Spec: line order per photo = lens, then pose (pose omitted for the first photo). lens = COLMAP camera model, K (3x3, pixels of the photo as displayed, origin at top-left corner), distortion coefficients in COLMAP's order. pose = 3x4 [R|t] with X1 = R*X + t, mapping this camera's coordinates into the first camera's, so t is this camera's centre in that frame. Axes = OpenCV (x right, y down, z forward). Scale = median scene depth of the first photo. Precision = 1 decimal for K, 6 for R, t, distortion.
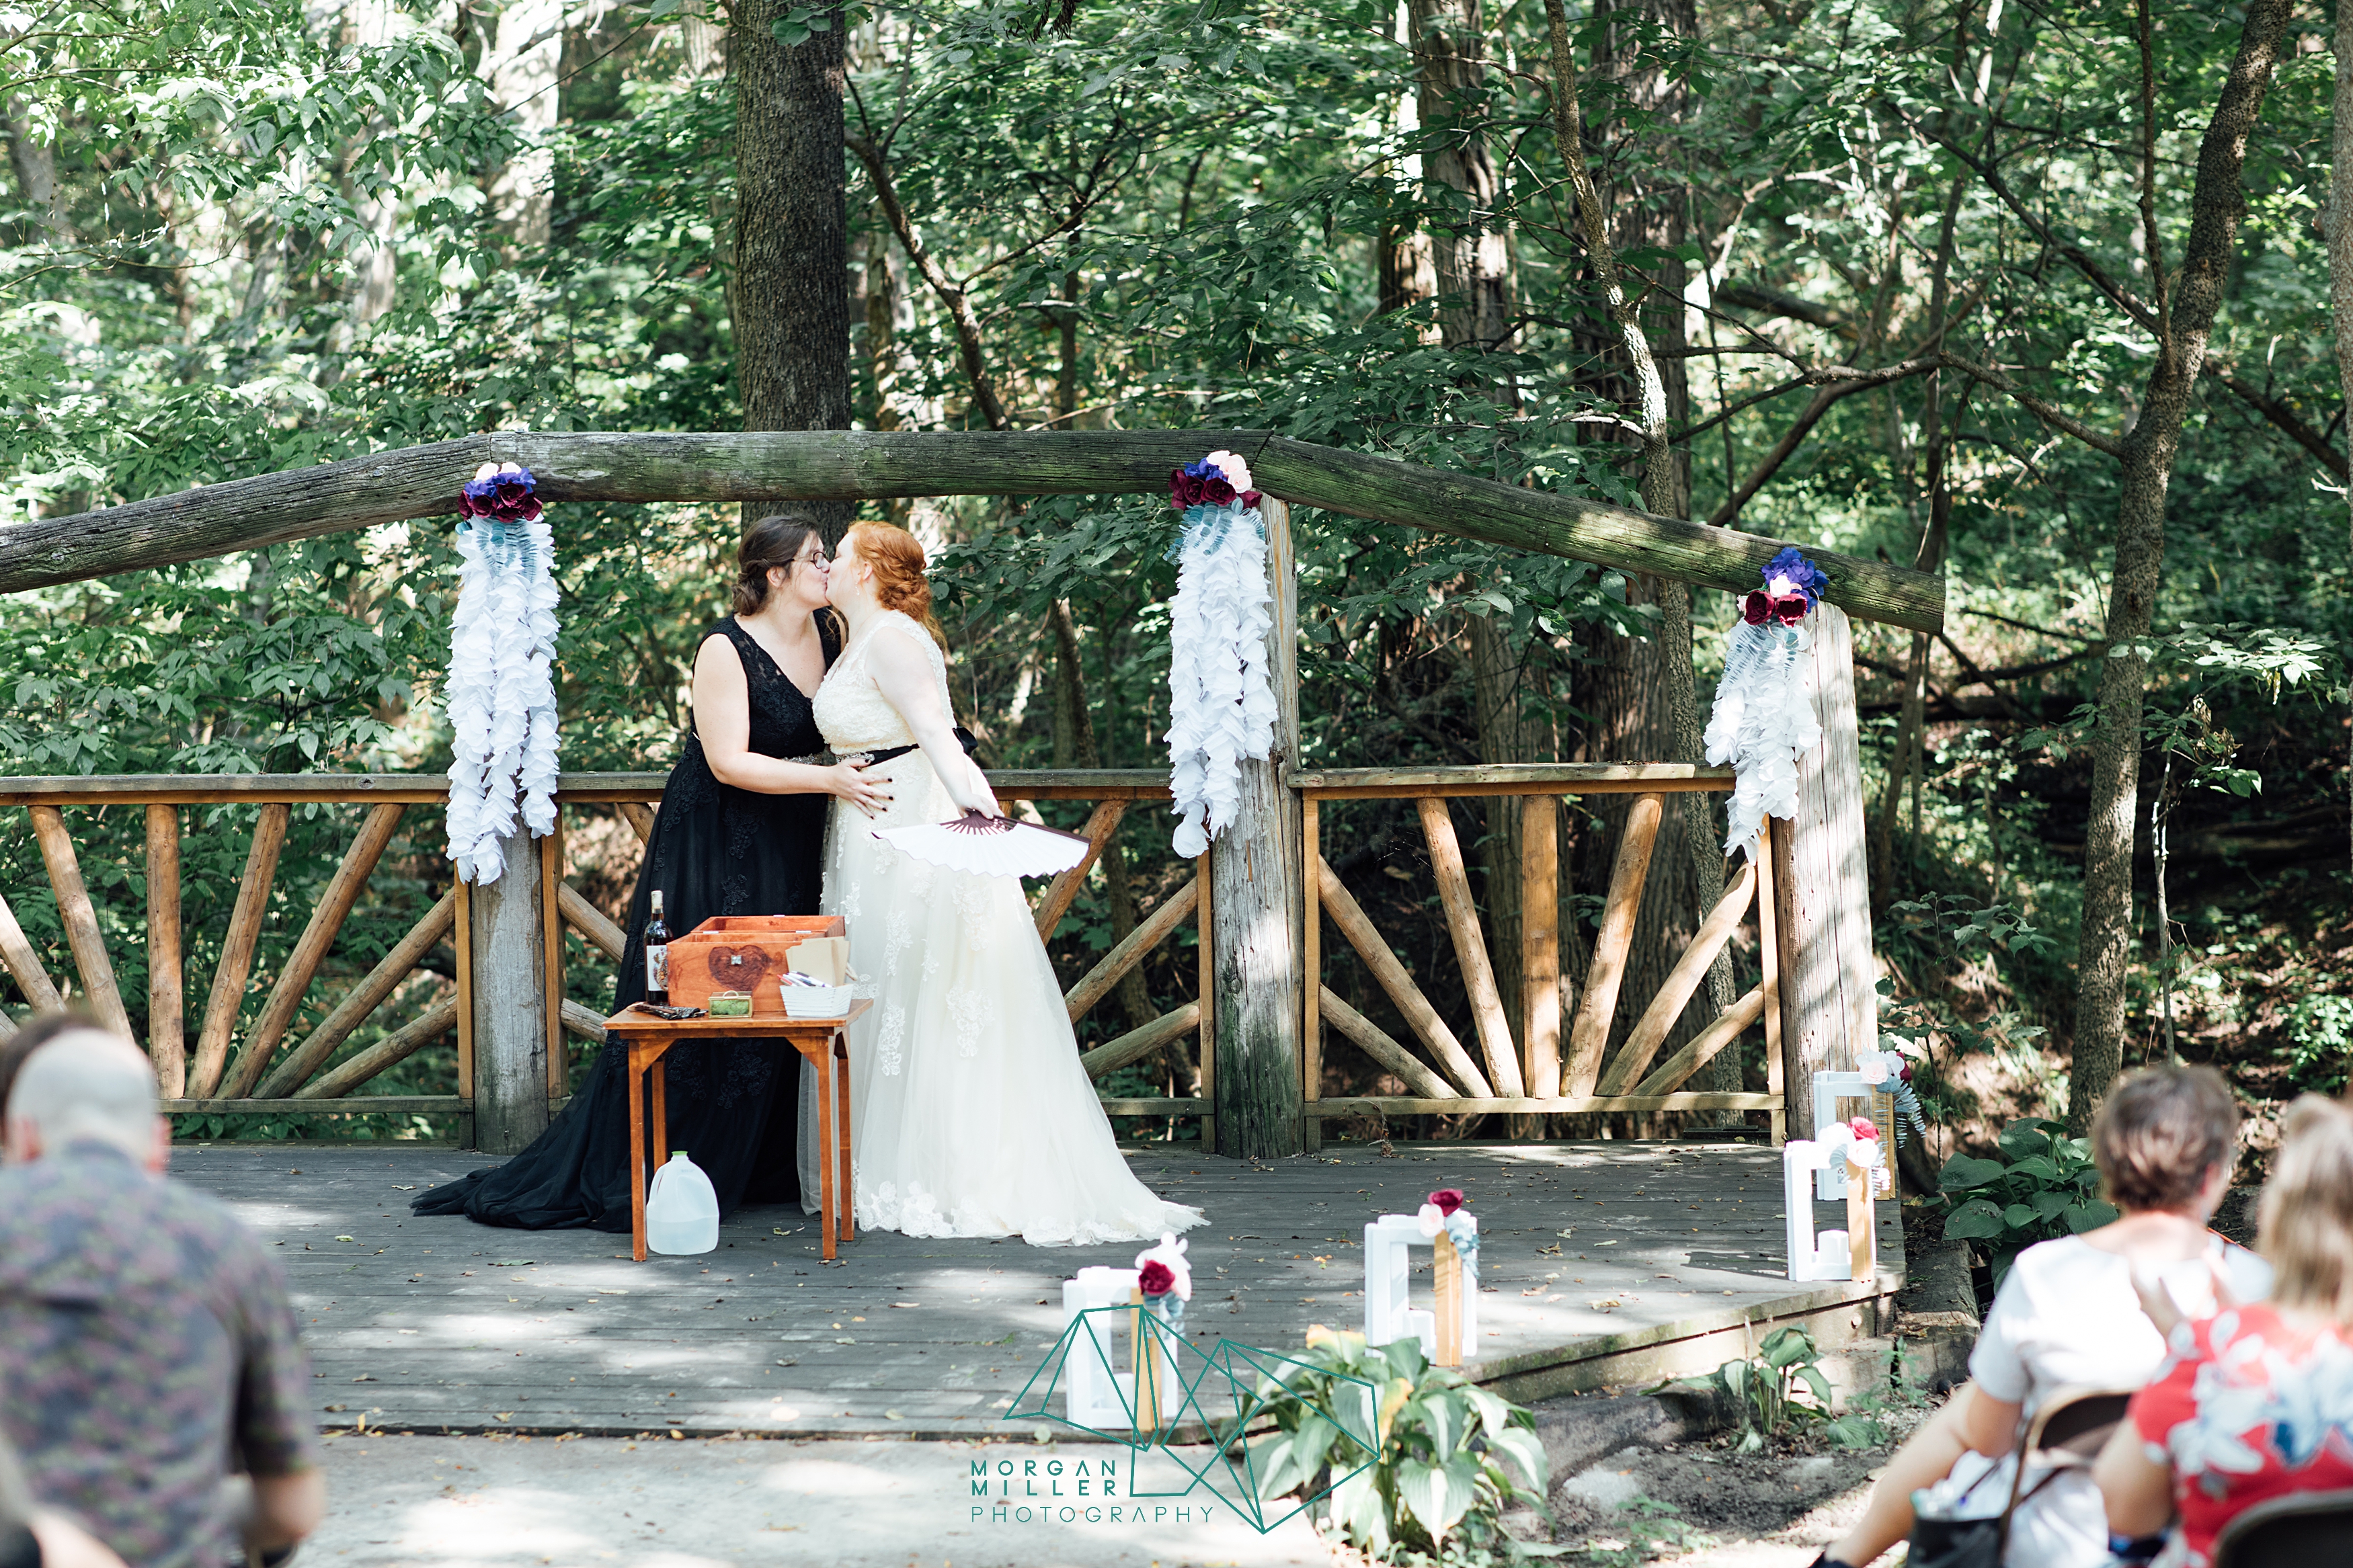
lens RADIAL K [[5852.0, 0, 1164.7], [0, 5852.0, 746.5], [0, 0, 1]] dist [0.166410, 1.849134]
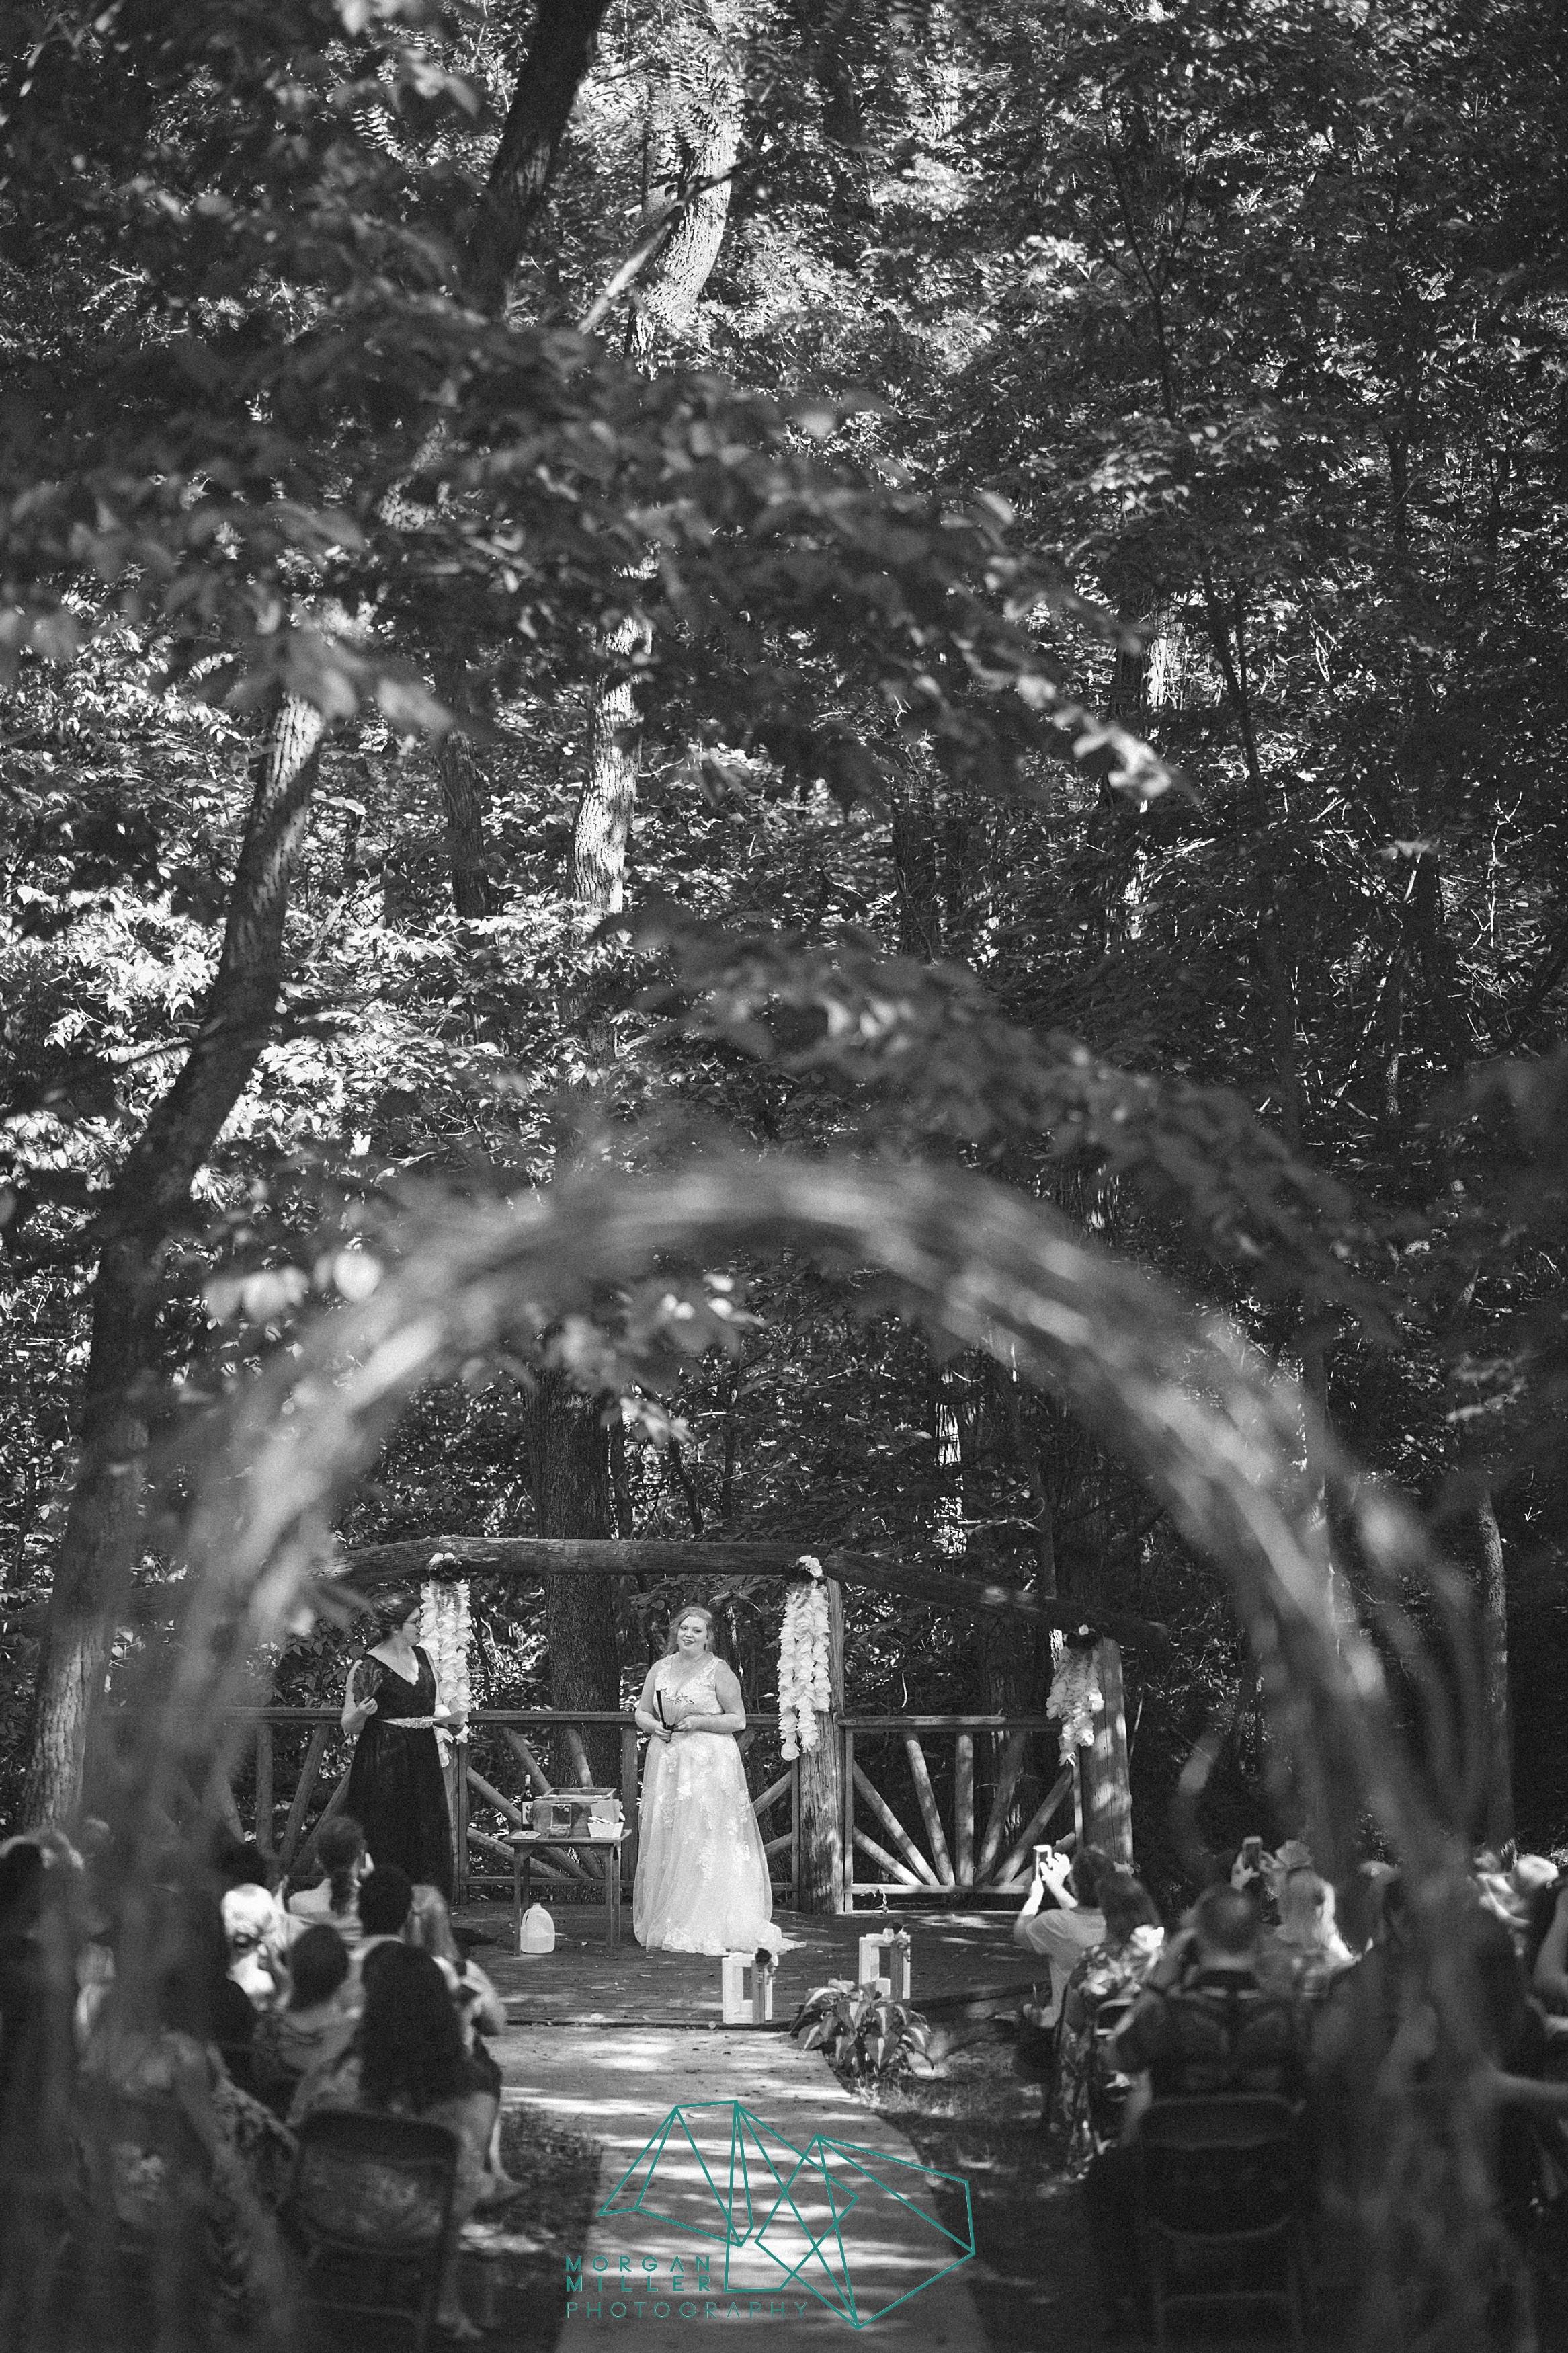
lens RADIAL K [[5830.8, 0, 784.0], [0, 5830.8, 1176.5], [0, 0, 1]] dist [0.175002, 1.687374]
pose [[0.999830, 0.017201, -0.006661, 0.012828], [-0.017613, 0.997545, -0.067770, -0.044486], [0.005479, 0.067876, 0.997679, -0.996412]]
